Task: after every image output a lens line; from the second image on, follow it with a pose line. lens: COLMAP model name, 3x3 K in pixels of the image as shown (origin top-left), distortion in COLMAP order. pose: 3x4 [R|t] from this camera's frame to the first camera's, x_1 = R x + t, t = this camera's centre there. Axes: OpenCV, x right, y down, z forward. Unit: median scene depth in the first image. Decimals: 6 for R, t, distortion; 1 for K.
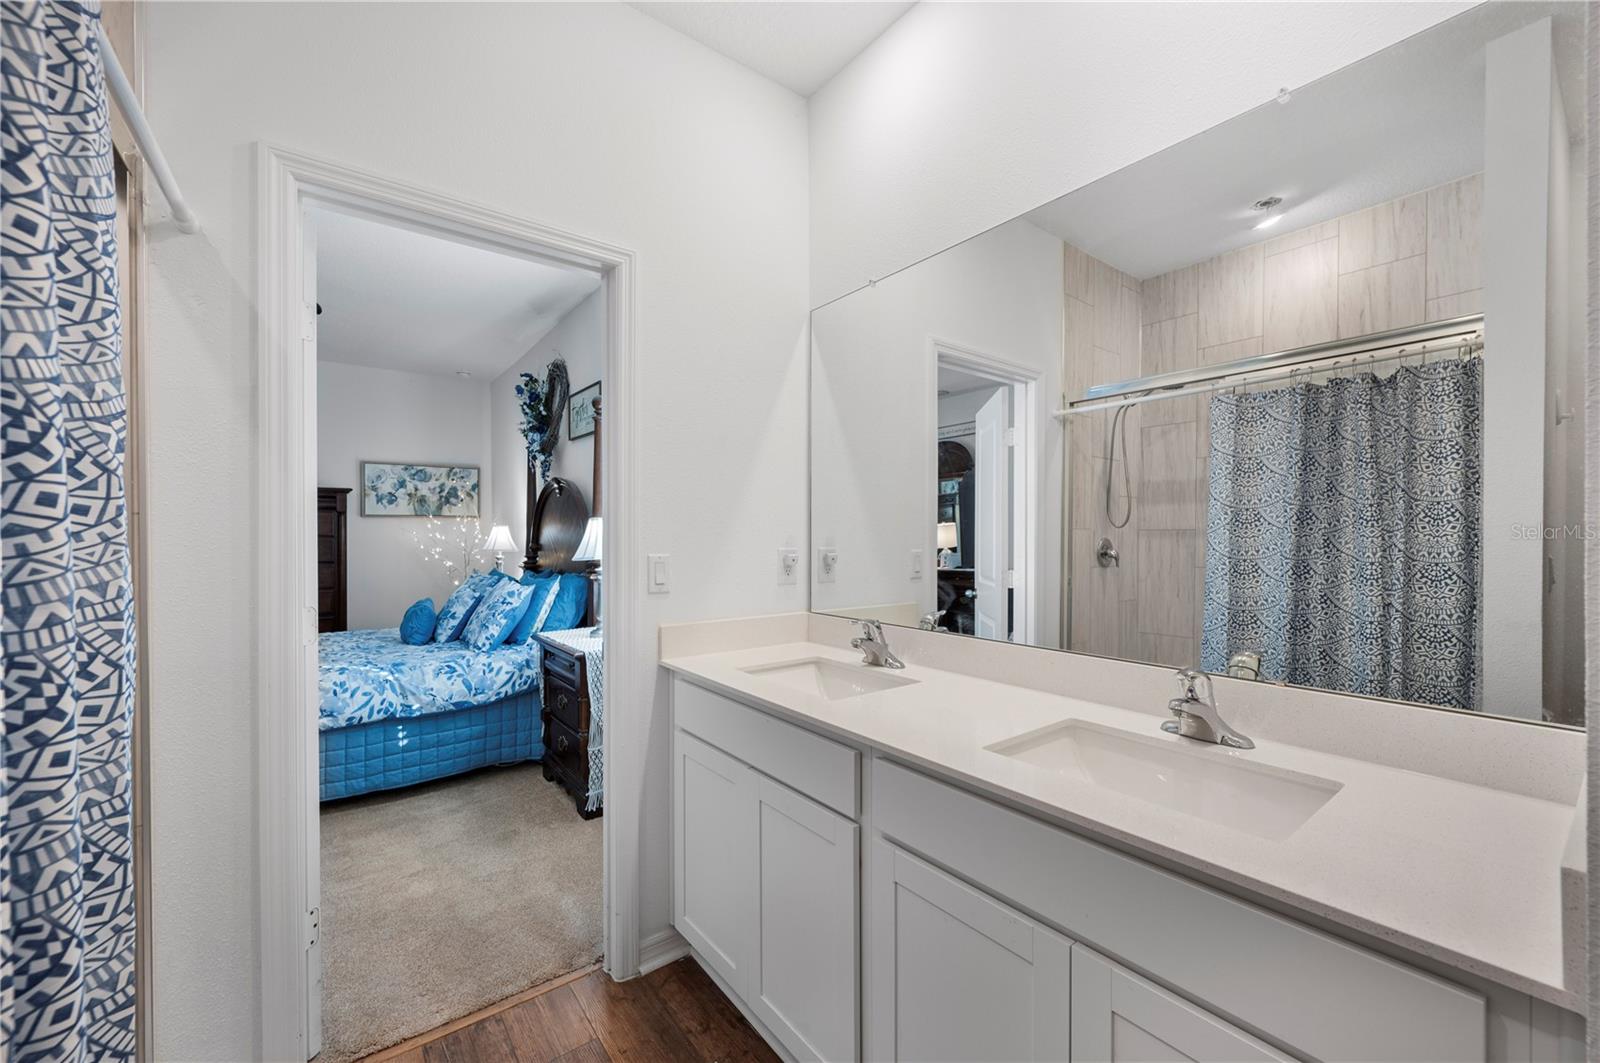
lens RADIAL K [[640.8, 0, 802.9], [0, 640.8, 520.7], [0, 0, 1]] dist [-0.001591, -0.000289]
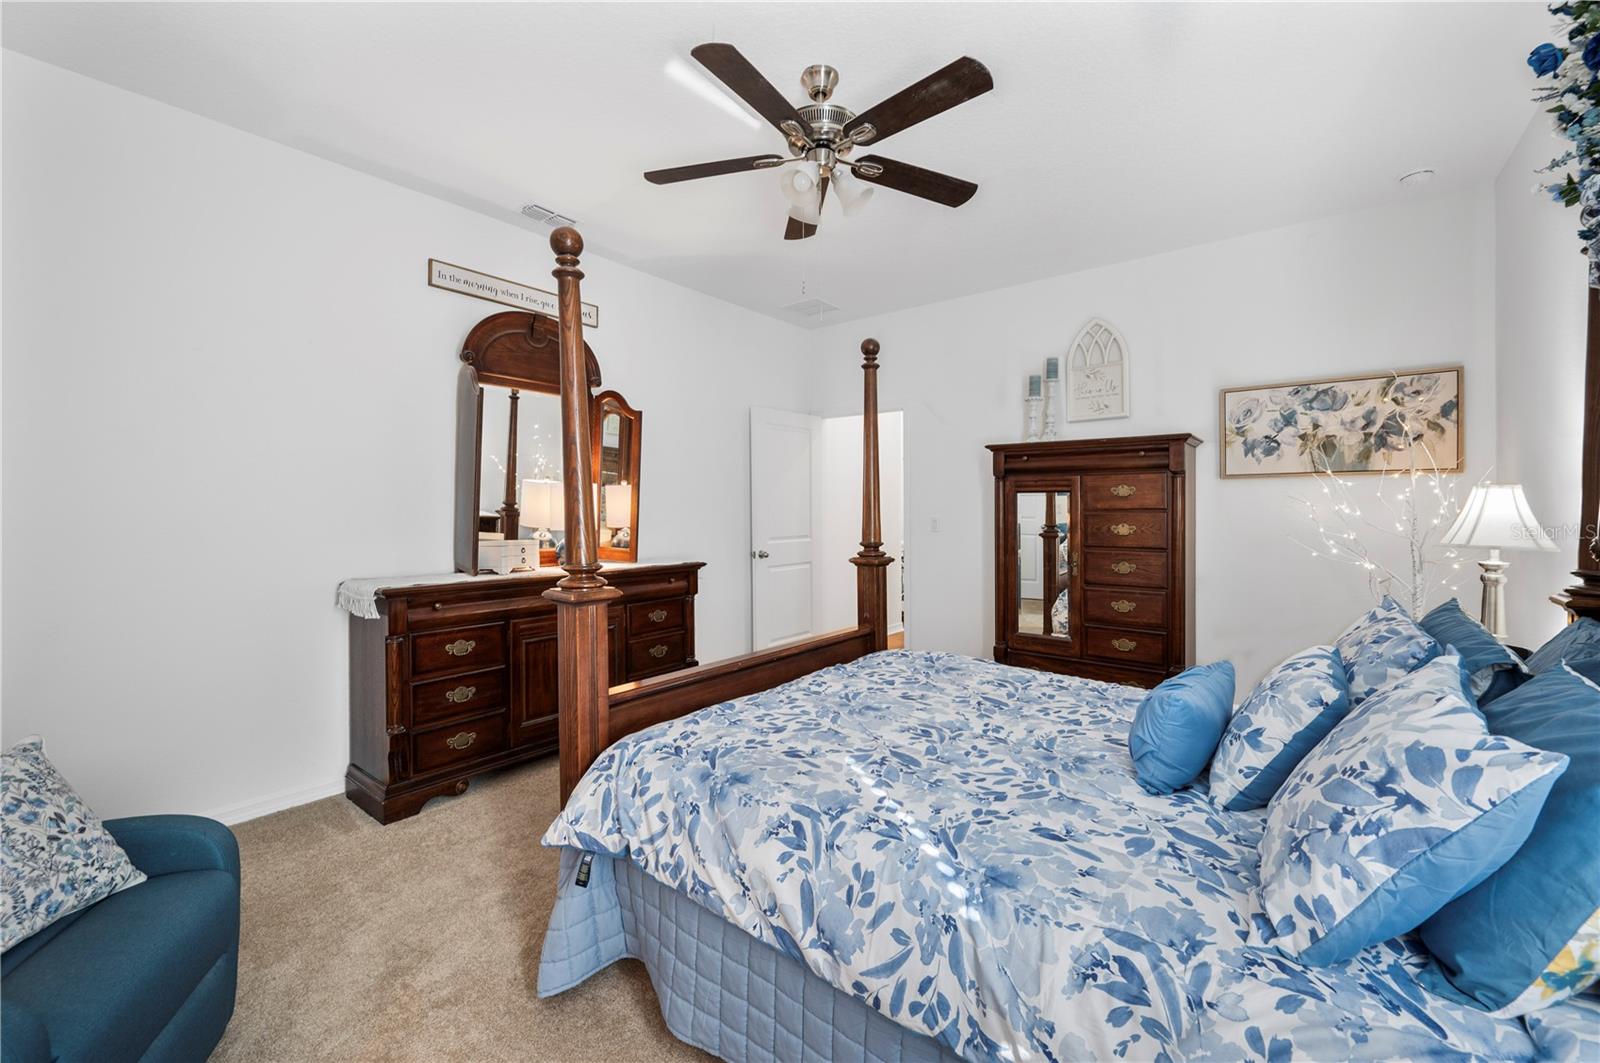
lens RADIAL K [[640.8, 0, 802.9], [0, 640.8, 520.7], [0, 0, 1]] dist [-0.001591, -0.000289]
pose [[0.243154, 0.023174, -0.969711, -0.206642], [0.020817, 0.999360, 0.029102, 0.010030], [0.969764, -0.027263, 0.242516, 0.524229]]
